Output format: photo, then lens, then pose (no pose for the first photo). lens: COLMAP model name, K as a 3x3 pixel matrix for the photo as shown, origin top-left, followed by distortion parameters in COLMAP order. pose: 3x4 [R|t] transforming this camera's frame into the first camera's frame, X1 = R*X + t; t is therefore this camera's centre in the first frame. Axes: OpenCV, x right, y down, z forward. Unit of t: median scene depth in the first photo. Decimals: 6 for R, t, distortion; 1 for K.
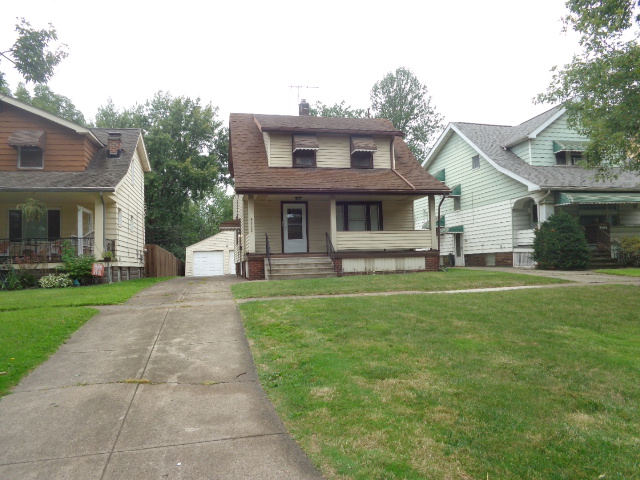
lens RADIAL K [[488.3, 0, 320.7], [0, 488.3, 237.3], [0, 0, 1]] dist [0.001710, 0.008064]
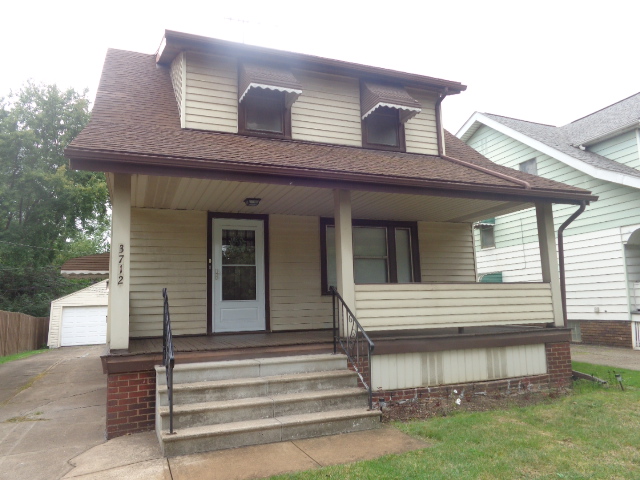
lens RADIAL K [[488.3, 0, 320.7], [0, 488.3, 237.3], [0, 0, 1]] dist [0.001710, 0.008064]
pose [[0.986530, 0.022378, 0.162045, -0.050057], [-0.007358, 0.995667, -0.092702, -0.011601], [-0.163417, 0.090261, 0.982419, 0.535269]]
